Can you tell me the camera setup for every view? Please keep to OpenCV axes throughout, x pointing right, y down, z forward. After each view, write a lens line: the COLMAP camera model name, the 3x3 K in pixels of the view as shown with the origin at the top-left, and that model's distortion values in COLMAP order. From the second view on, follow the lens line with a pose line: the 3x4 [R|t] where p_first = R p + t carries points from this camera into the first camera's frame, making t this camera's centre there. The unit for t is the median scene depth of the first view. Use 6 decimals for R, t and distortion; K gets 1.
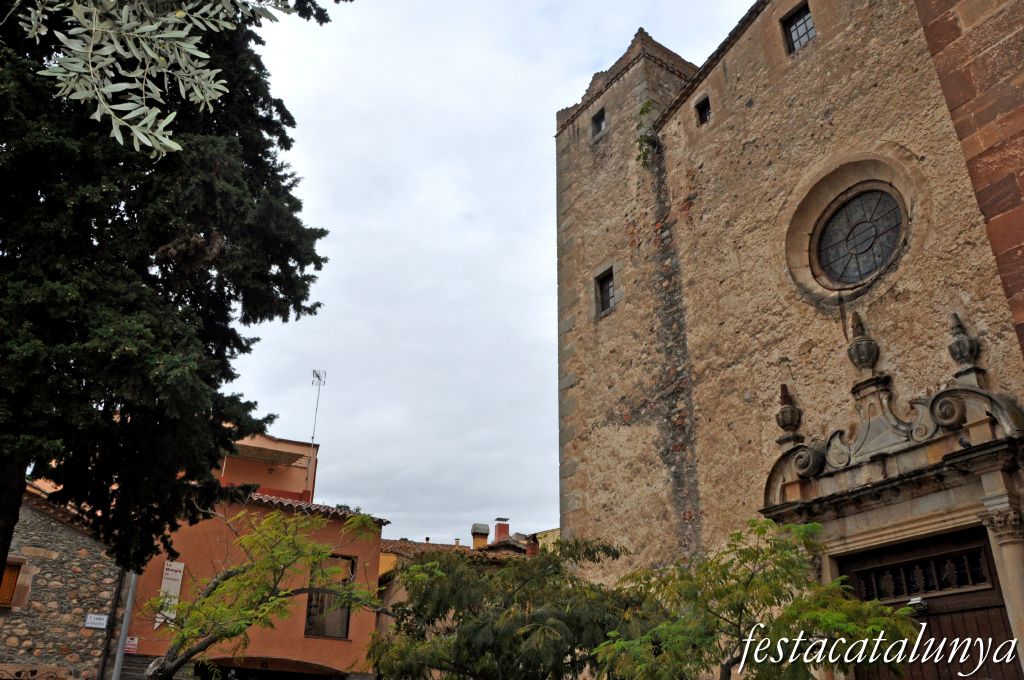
lens RADIAL K [[791.5, 0, 512.0], [0, 791.5, 340.0], [0, 0, 1]] dist [-0.155087, 0.113470]
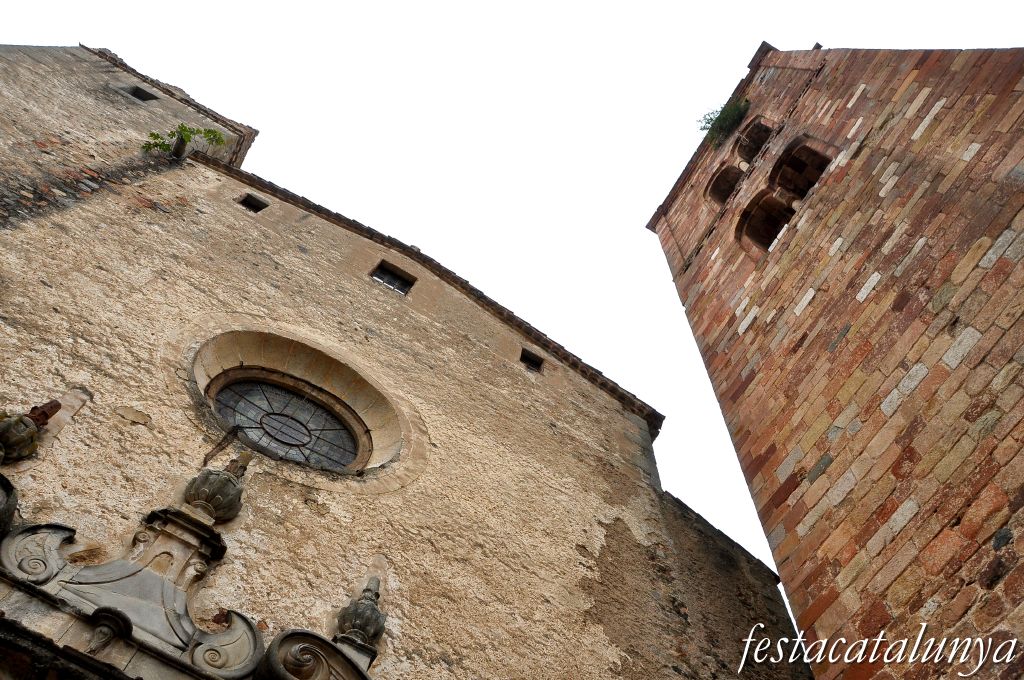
lens RADIAL K [[791.5, 0, 512.0], [0, 791.5, 340.0], [0, 0, 1]] dist [-0.155087, 0.113470]
pose [[0.084083, 0.928230, 0.362379, 0.173447], [-0.537724, 0.348438, -0.767752, 0.279177], [-0.838918, -0.130305, 0.528429, 0.547944]]
